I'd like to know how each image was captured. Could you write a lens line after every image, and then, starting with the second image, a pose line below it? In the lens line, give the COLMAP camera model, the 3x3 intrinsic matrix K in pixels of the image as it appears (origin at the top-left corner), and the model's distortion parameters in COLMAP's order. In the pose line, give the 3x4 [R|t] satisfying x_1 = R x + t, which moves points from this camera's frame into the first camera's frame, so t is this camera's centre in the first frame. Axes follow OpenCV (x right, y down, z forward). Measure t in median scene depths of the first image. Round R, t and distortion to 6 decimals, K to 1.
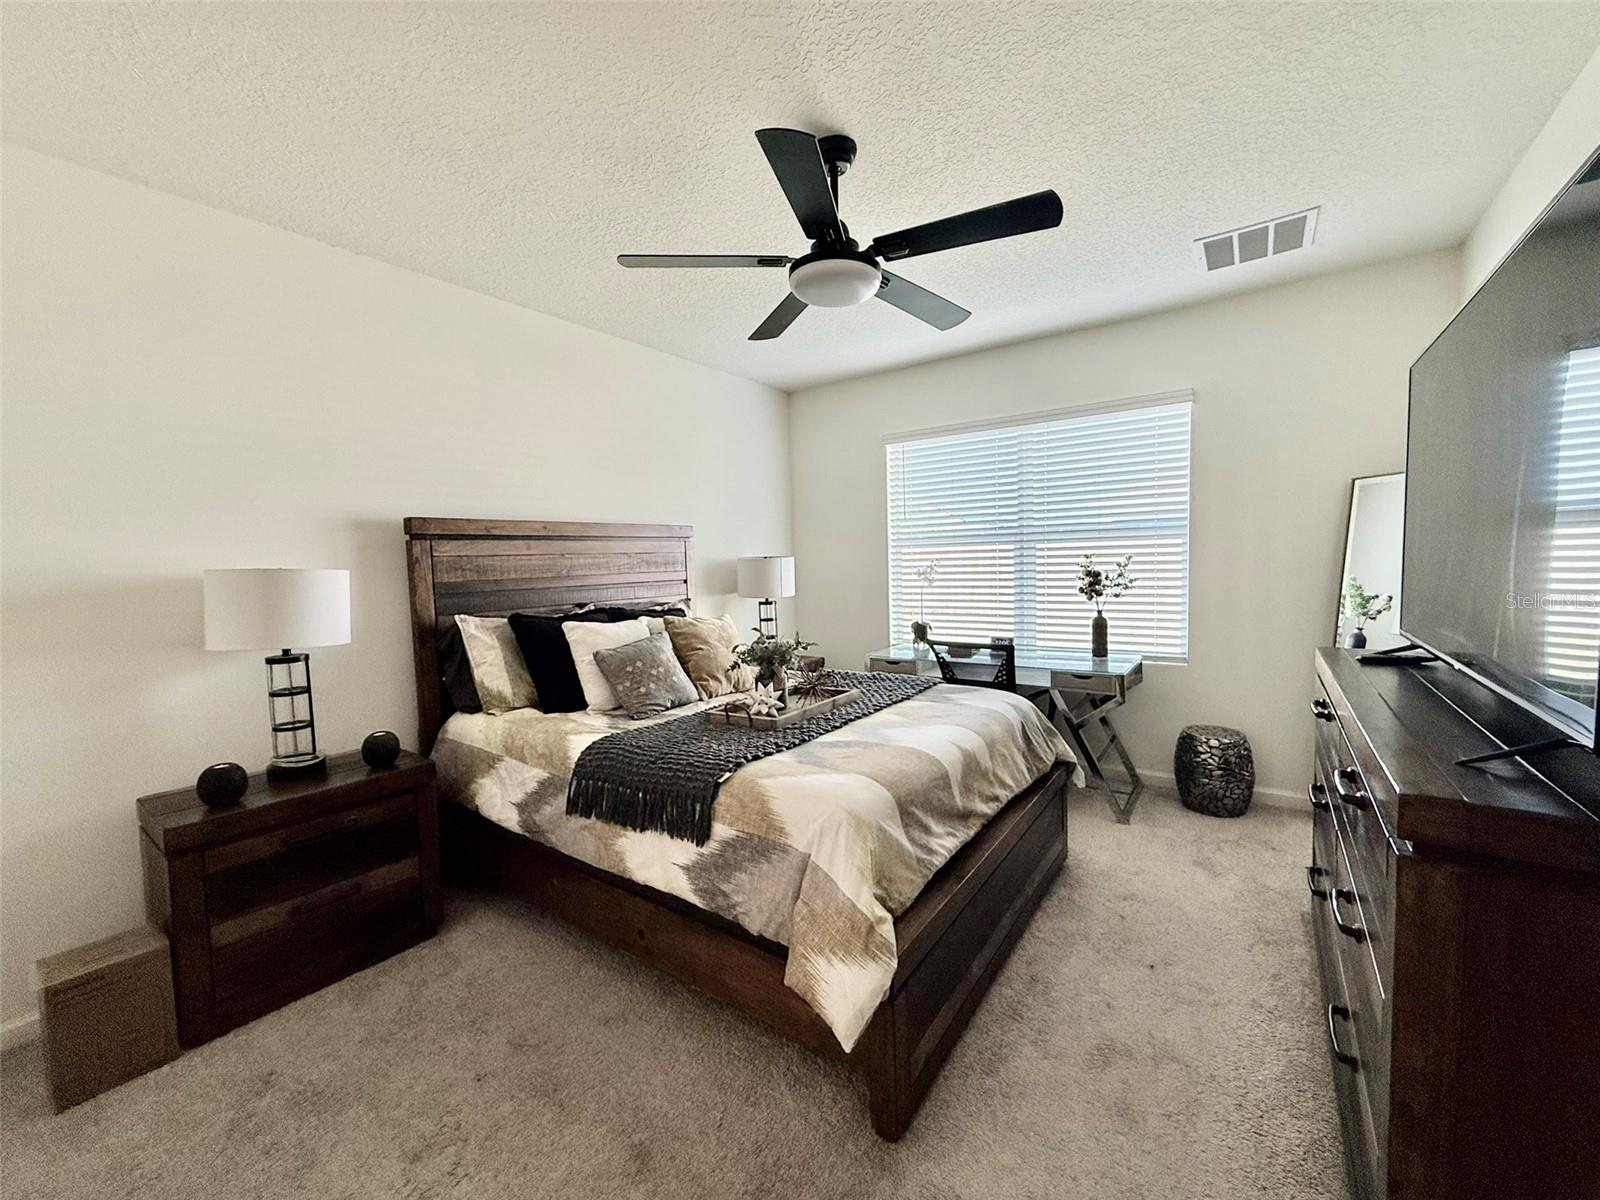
lens RADIAL K [[639.6, 0, 787.5], [0, 639.6, 600.8], [0, 0, 1]] dist [0.000145, 0.000439]
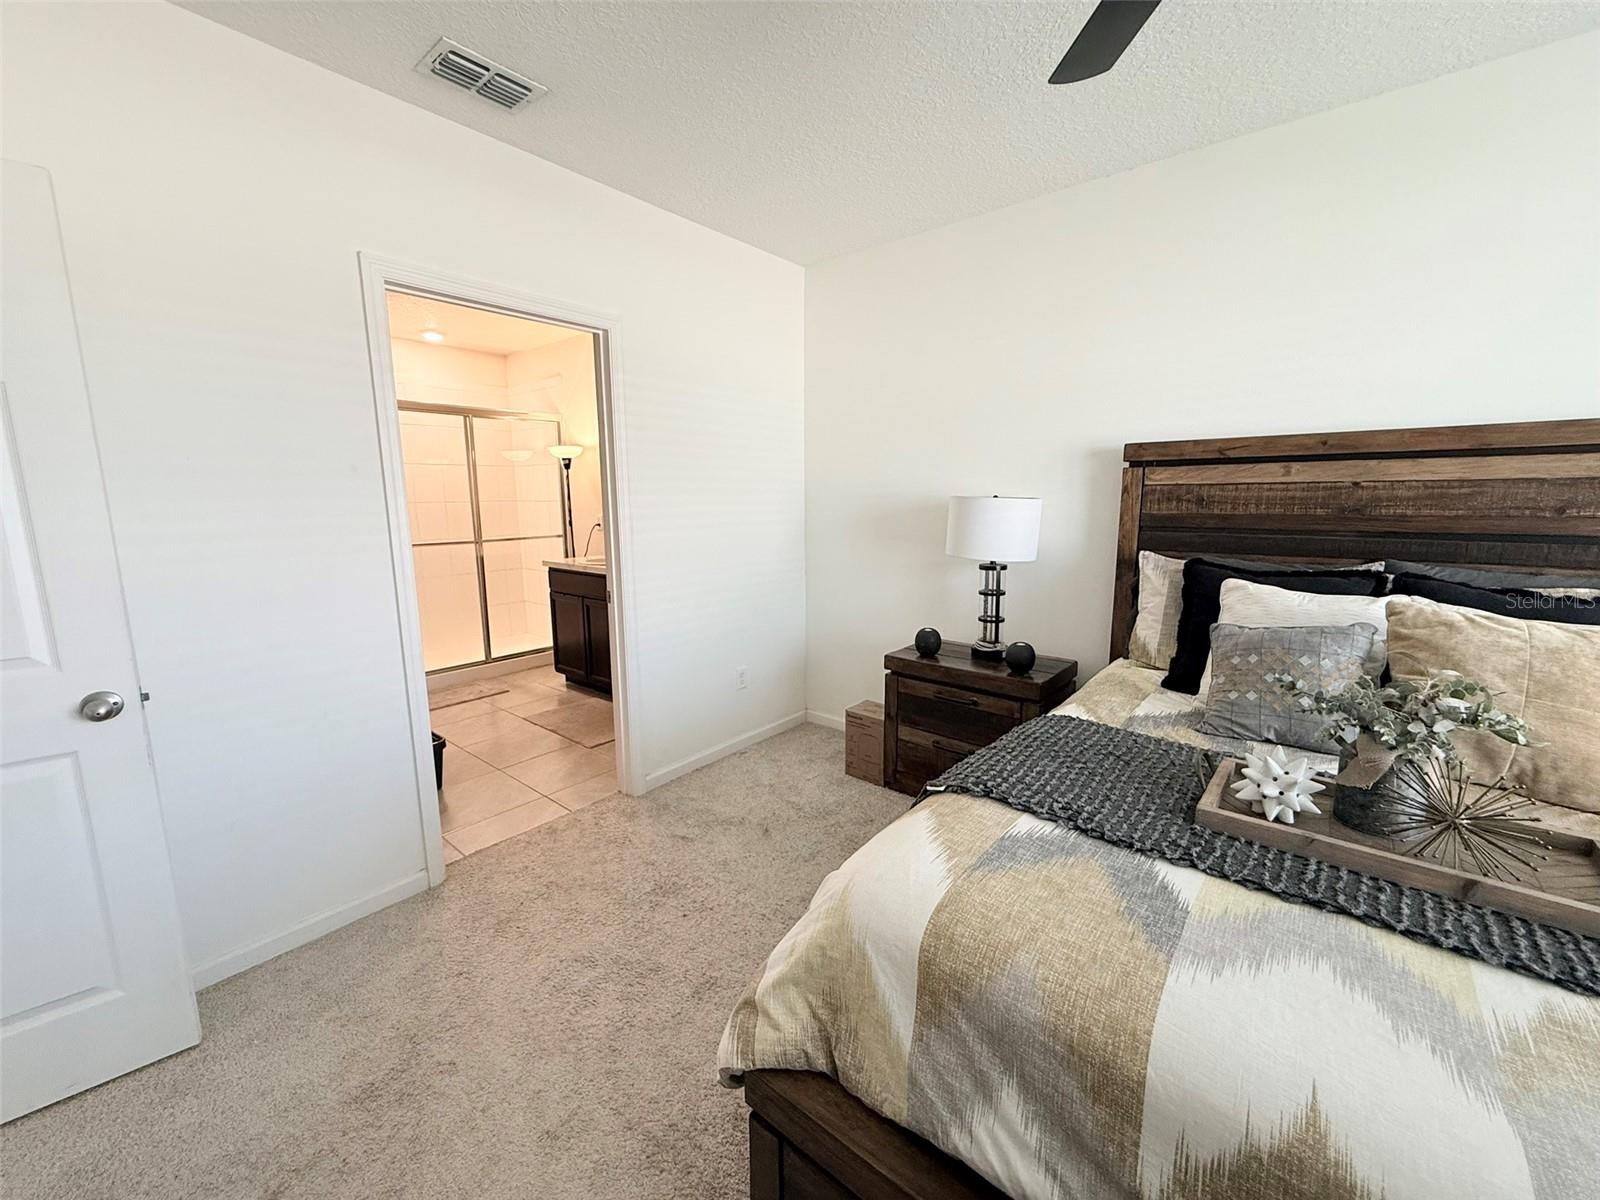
lens RADIAL K [[639.6, 0, 803.5], [0, 639.6, 597.9], [0, 0, 1]] dist [0.000145, 0.000439]
pose [[-0.051151, 0.191269, -0.980204, 0.385817], [-0.054335, 0.979502, 0.193967, -0.058361], [0.997212, 0.063181, -0.039710, 0.521379]]
